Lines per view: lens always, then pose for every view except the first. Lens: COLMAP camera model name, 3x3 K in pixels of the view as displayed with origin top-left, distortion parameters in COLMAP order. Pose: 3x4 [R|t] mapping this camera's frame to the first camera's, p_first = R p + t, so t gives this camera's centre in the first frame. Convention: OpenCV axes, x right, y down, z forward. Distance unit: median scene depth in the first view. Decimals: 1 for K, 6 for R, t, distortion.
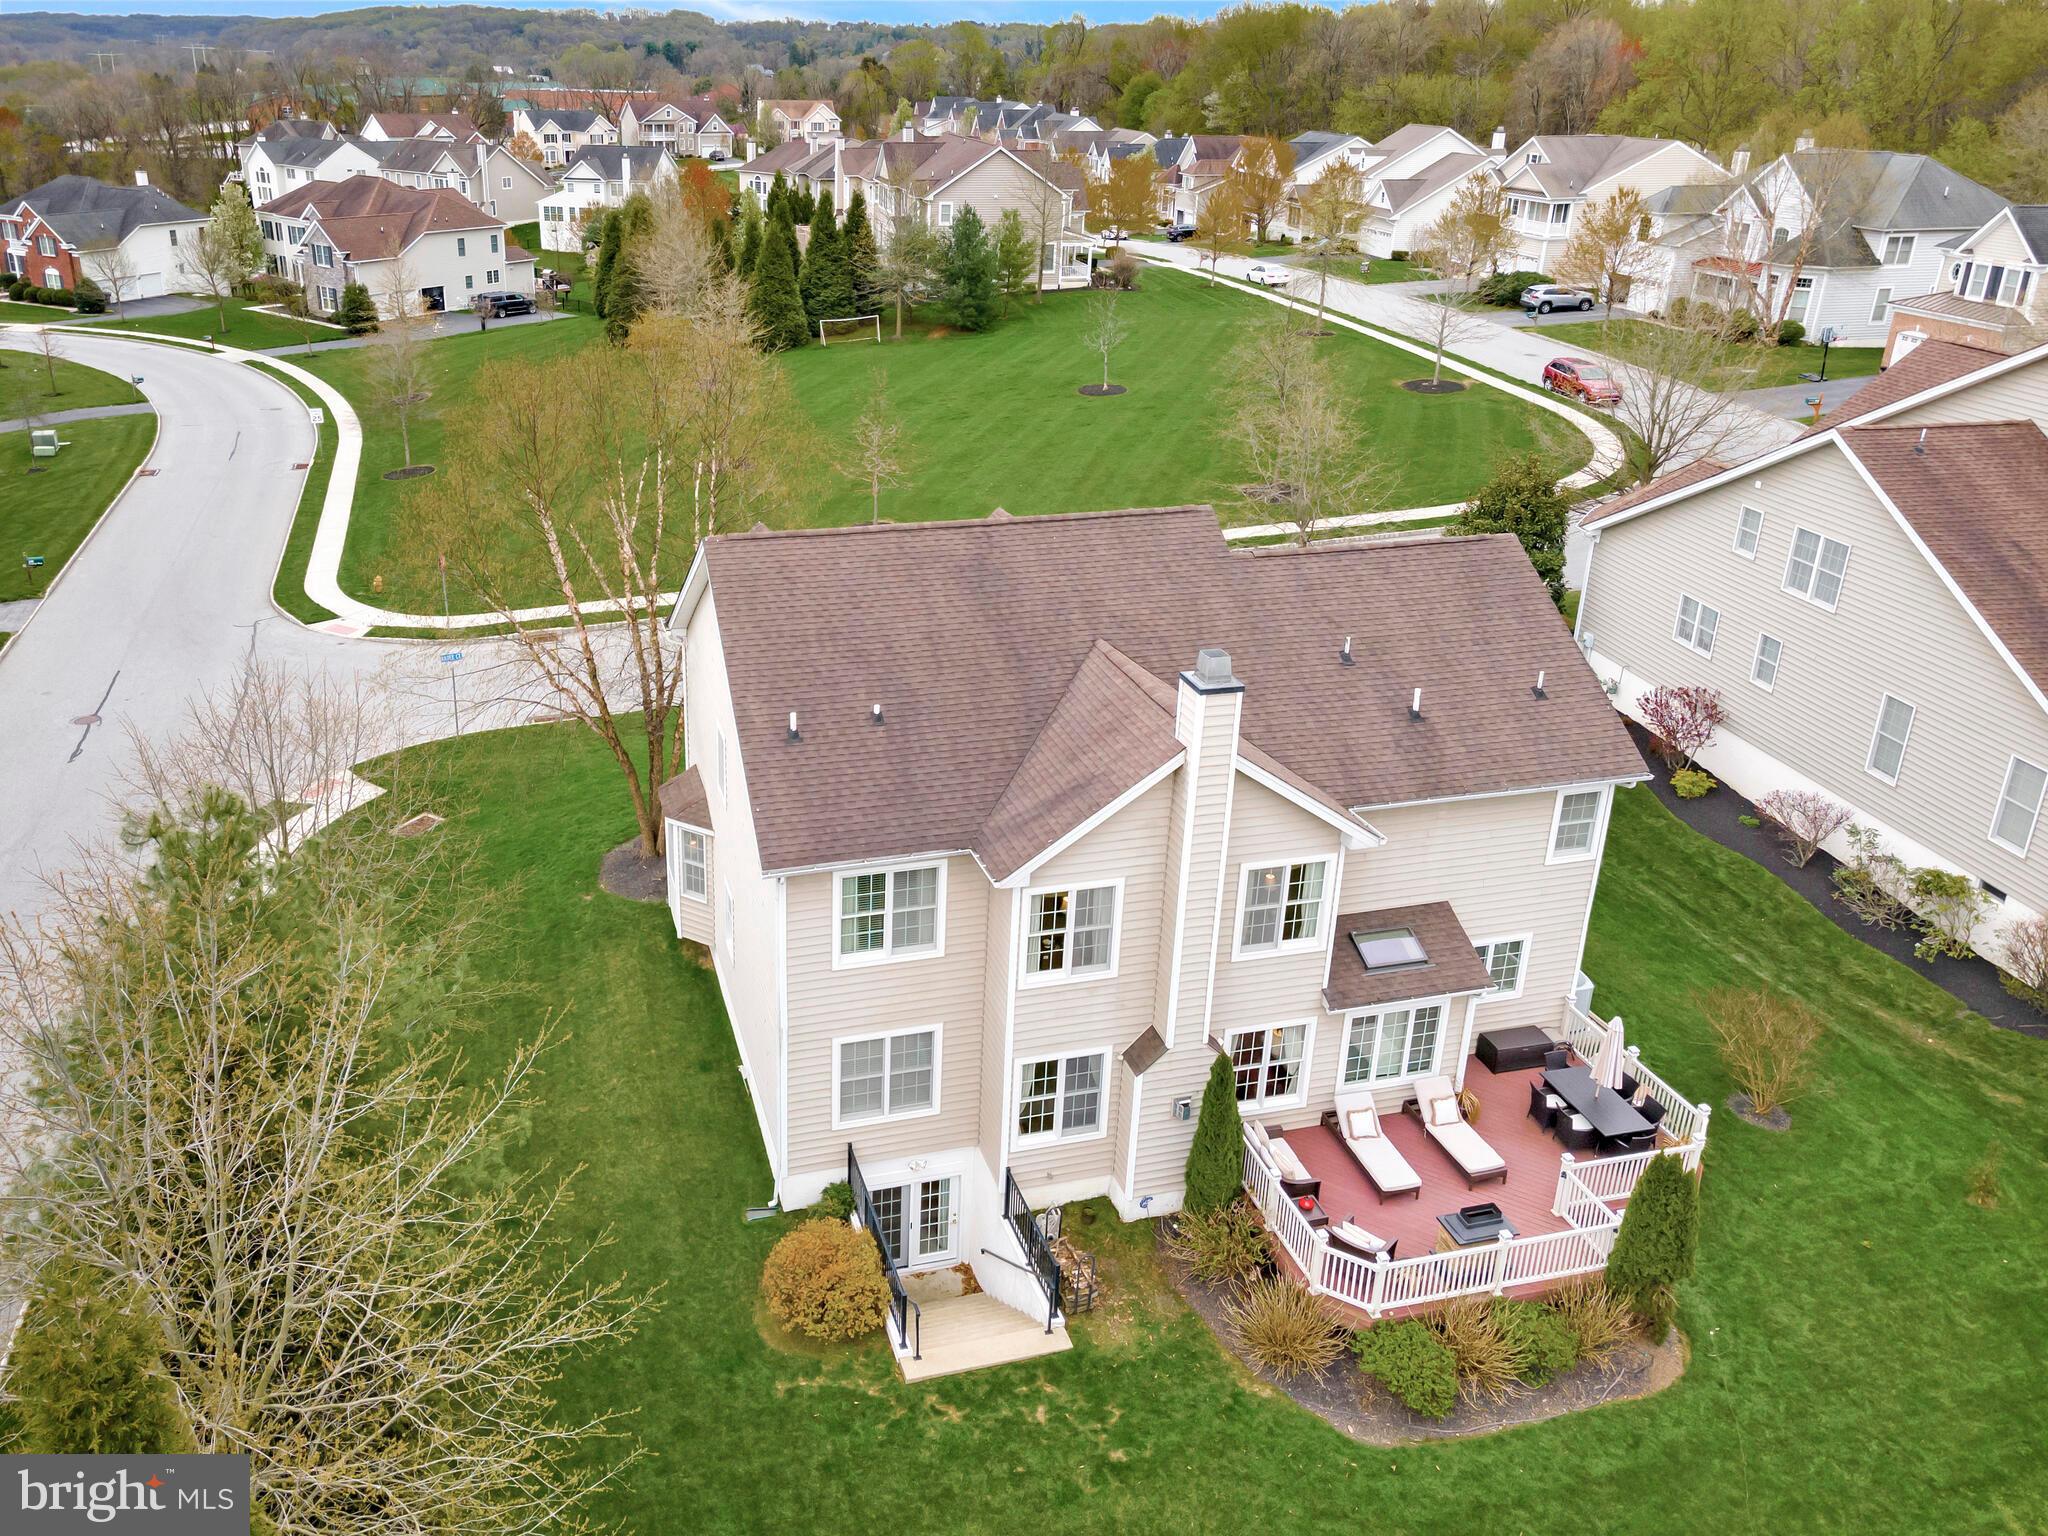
lens RADIAL K [[1638.8, 0, 906.8], [0, 1638.8, 748.1], [0, 0, 1]] dist [0.042687, 0.003936]
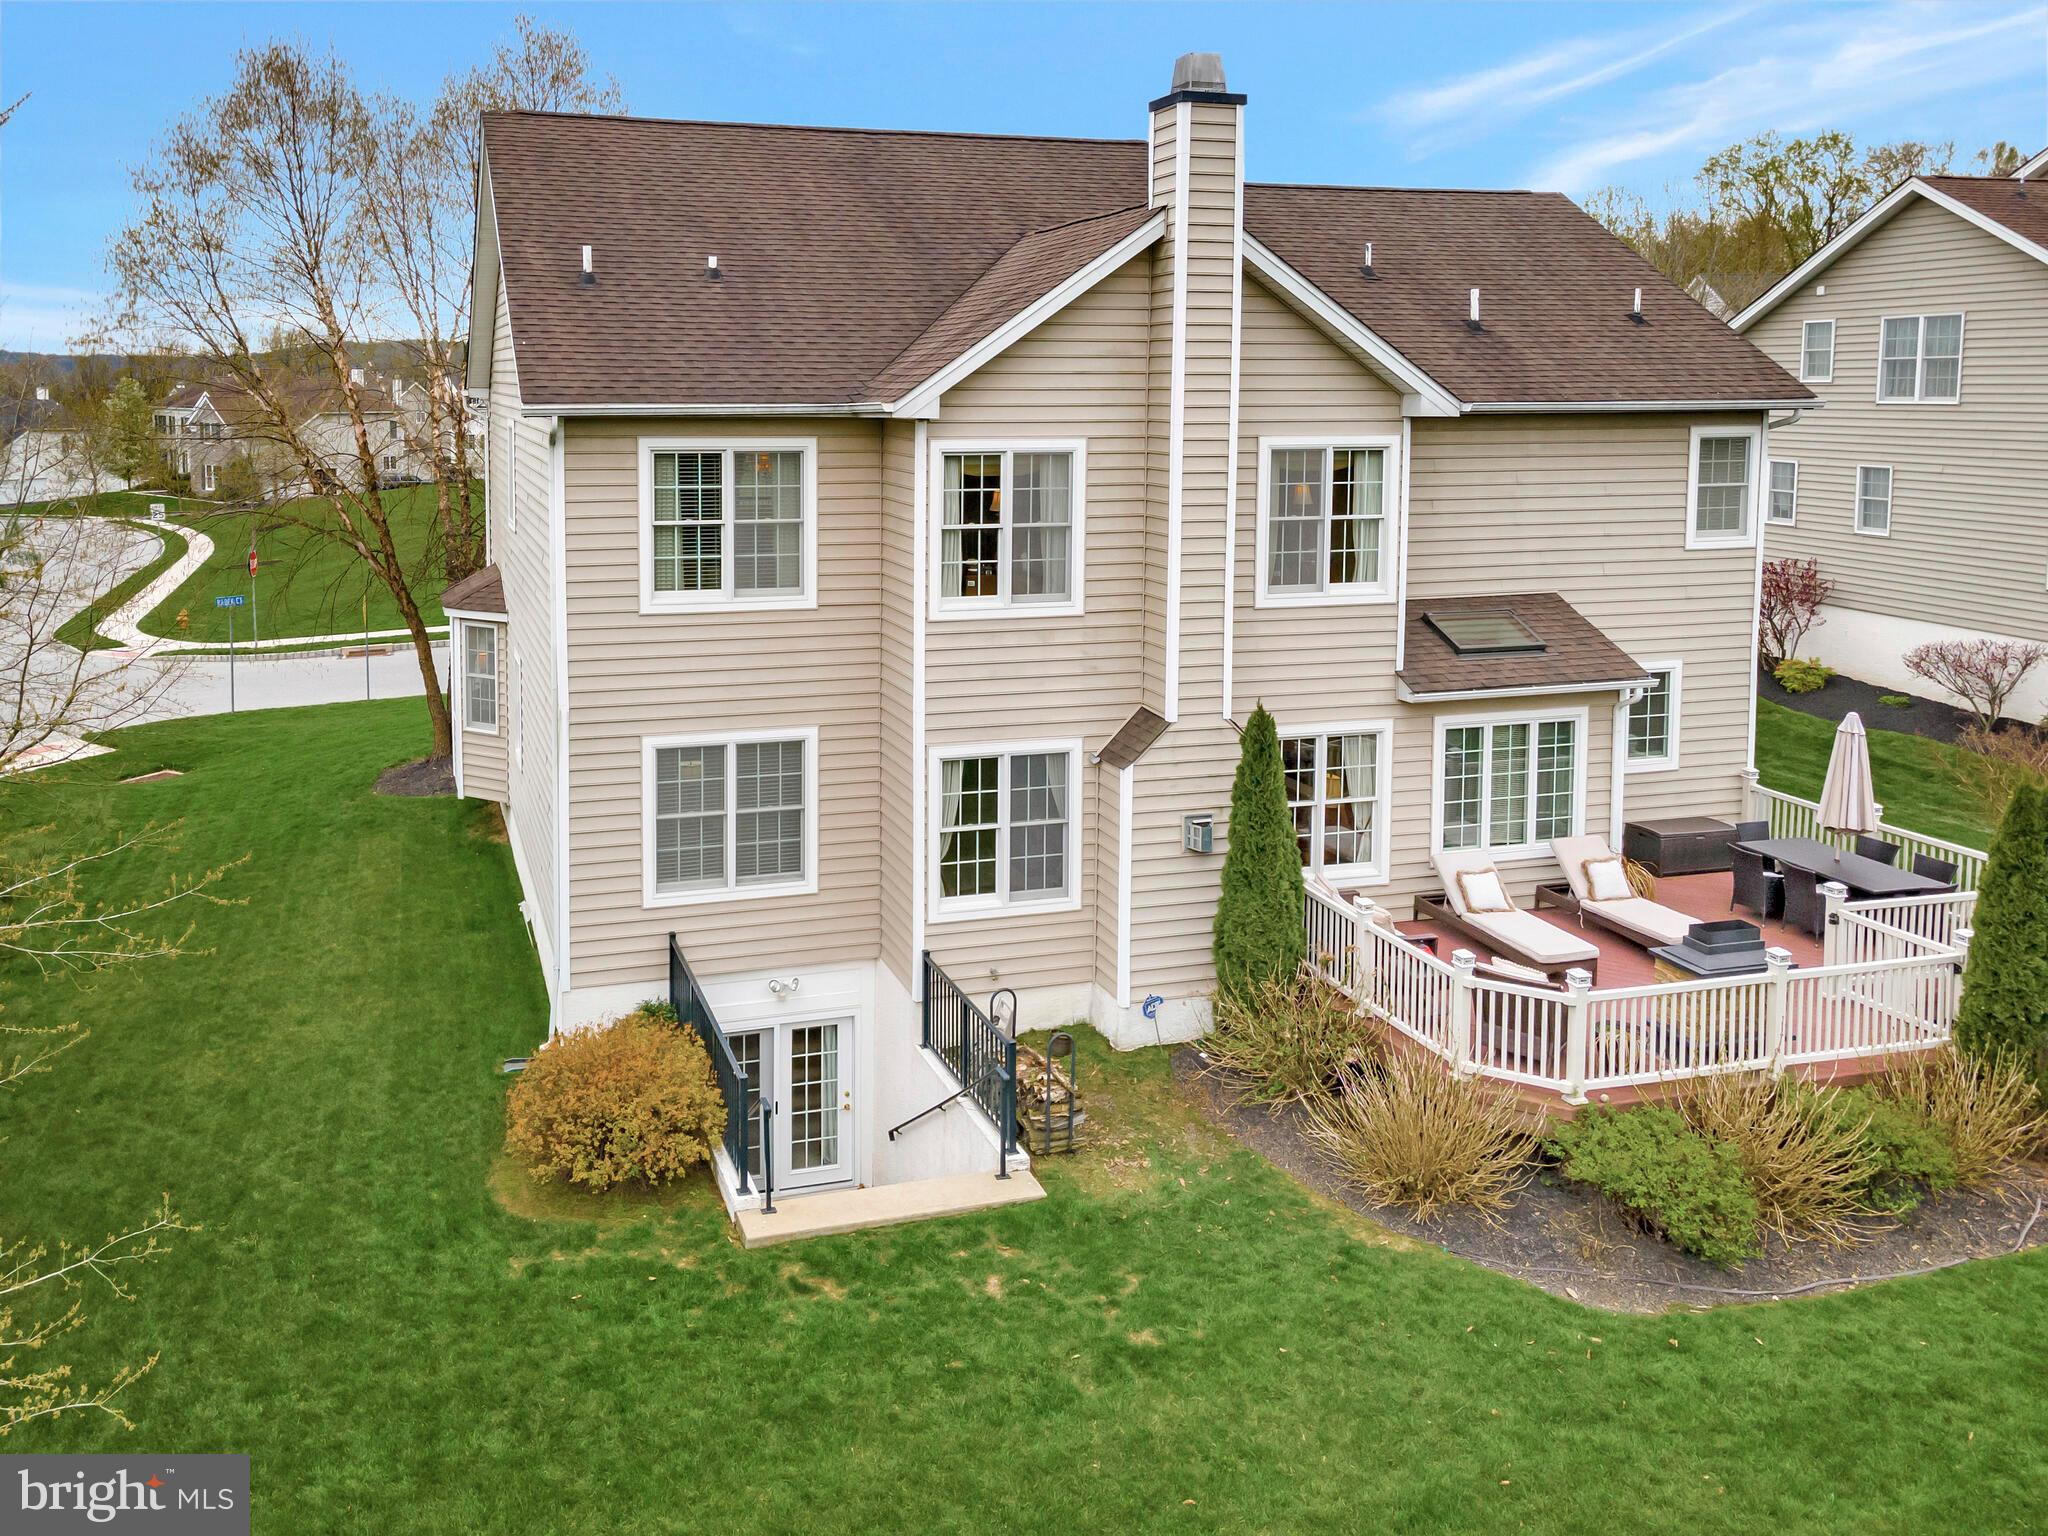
lens RADIAL K [[1638.8, 0, 862.1], [0, 1638.8, 593.9], [0, 0, 1]] dist [0.042687, 0.003936]
pose [[0.999656, -0.018813, 0.018291, 0.030137], [0.023330, 0.956297, -0.291466, 0.318096], [-0.012009, 0.291793, 0.956406, 0.386872]]
